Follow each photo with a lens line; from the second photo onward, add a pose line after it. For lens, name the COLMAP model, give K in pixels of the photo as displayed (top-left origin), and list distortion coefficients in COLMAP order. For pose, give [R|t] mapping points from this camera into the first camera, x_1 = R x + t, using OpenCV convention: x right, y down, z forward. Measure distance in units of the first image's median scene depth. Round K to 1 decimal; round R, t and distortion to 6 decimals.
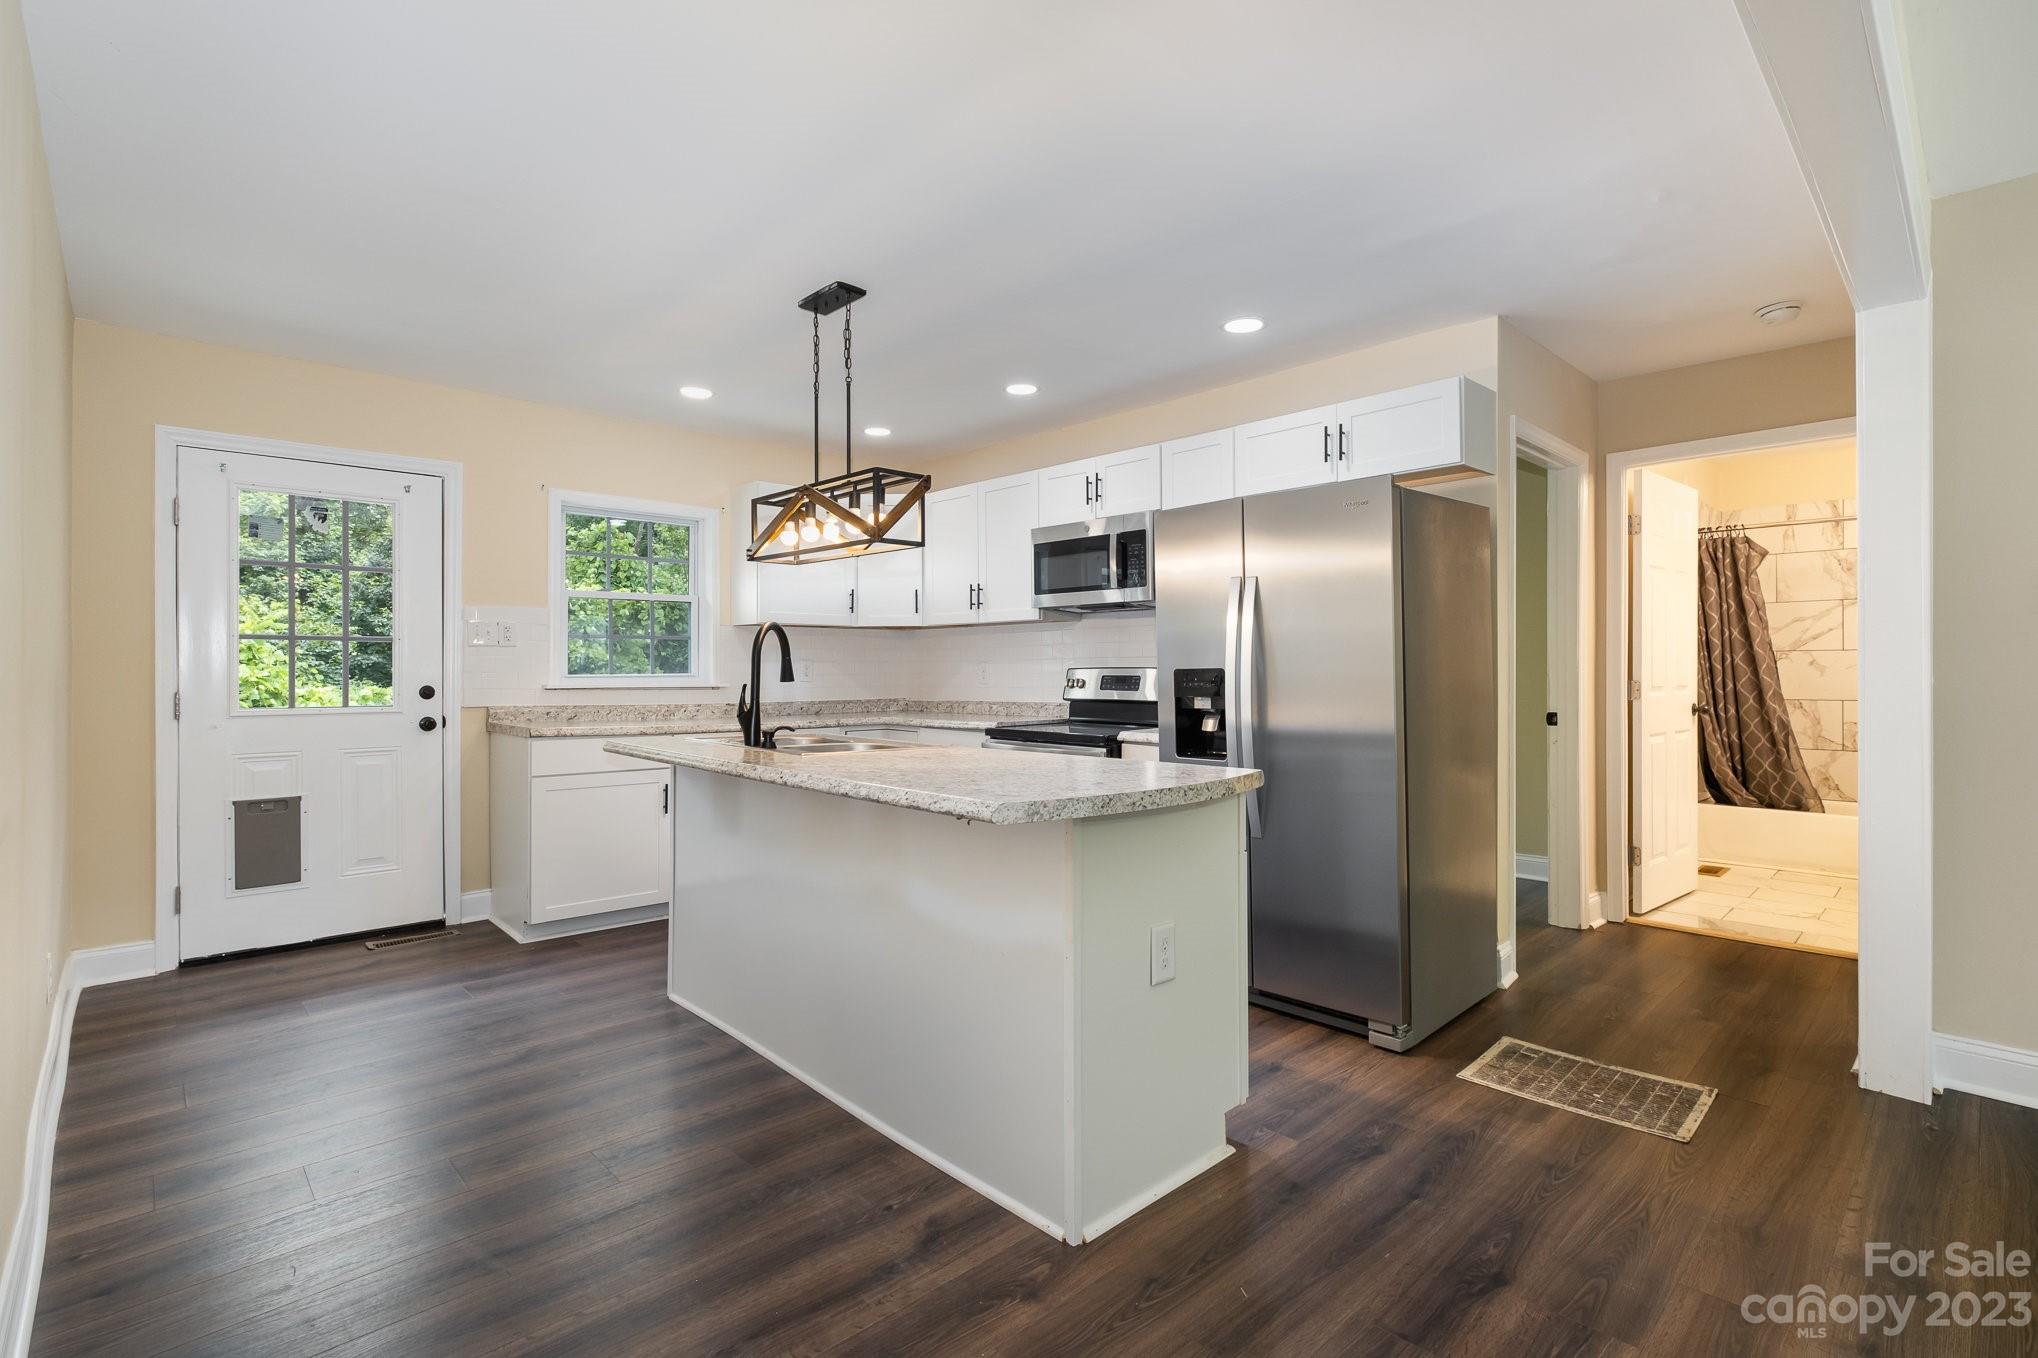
lens RADIAL K [[911.1, 0, 1030.0], [0, 911.1, 670.4], [0, 0, 1]] dist [-0.005052, -0.000434]
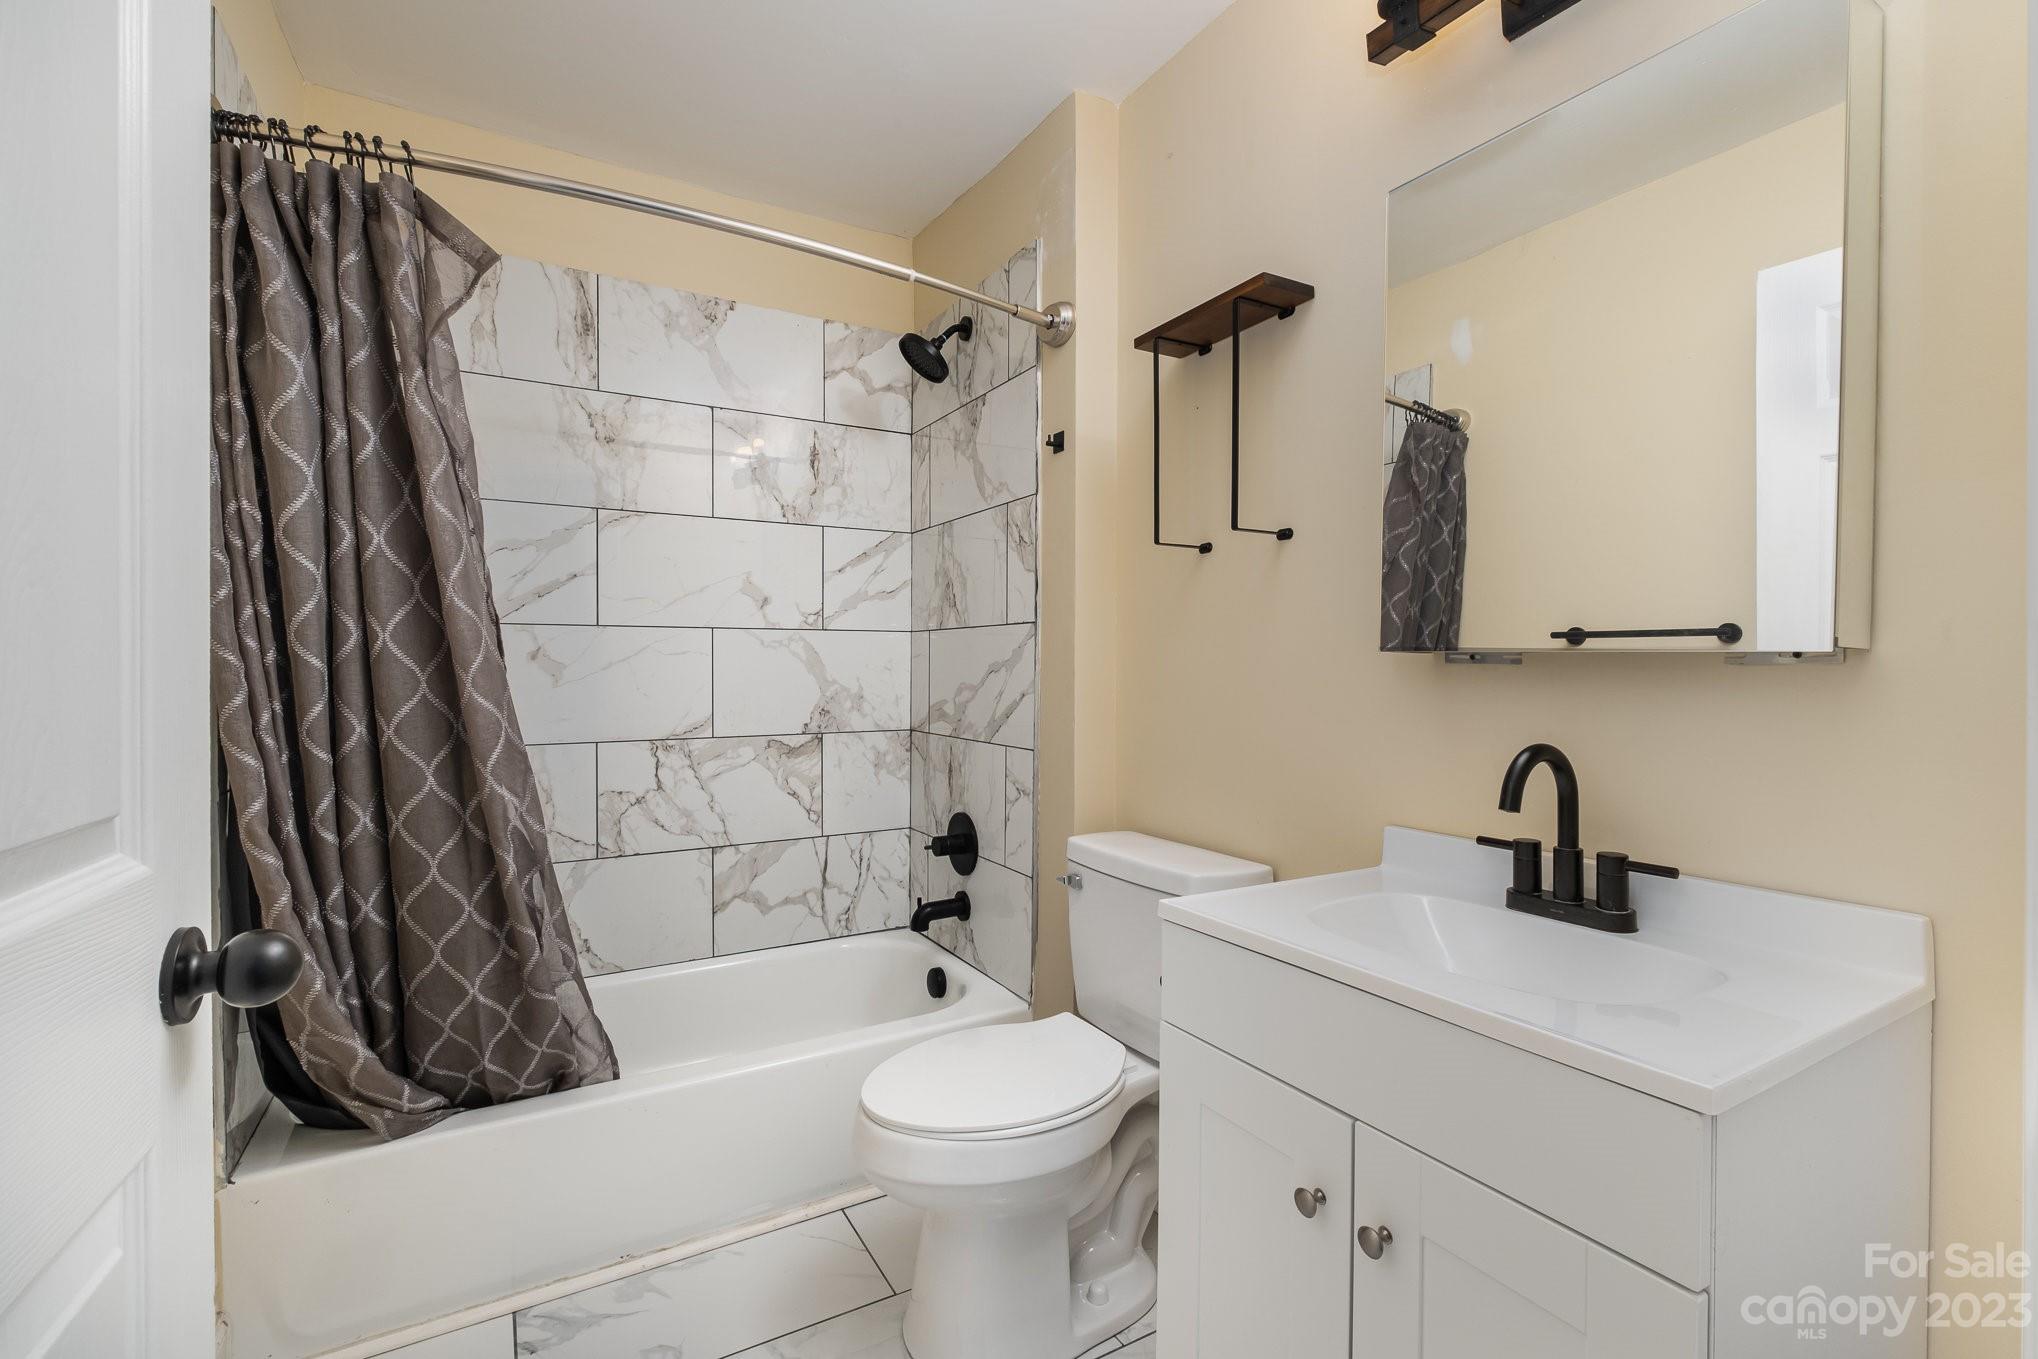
lens RADIAL K [[911.1, 0, 1032.7], [0, 911.1, 672.0], [0, 0, 1]] dist [-0.005052, -0.000434]
pose [[0.222430, -0.004481, 0.974938, 0.552095], [-0.000946, 0.999988, 0.004811, -0.002722], [-0.974948, -0.001992, 0.222423, 0.744413]]
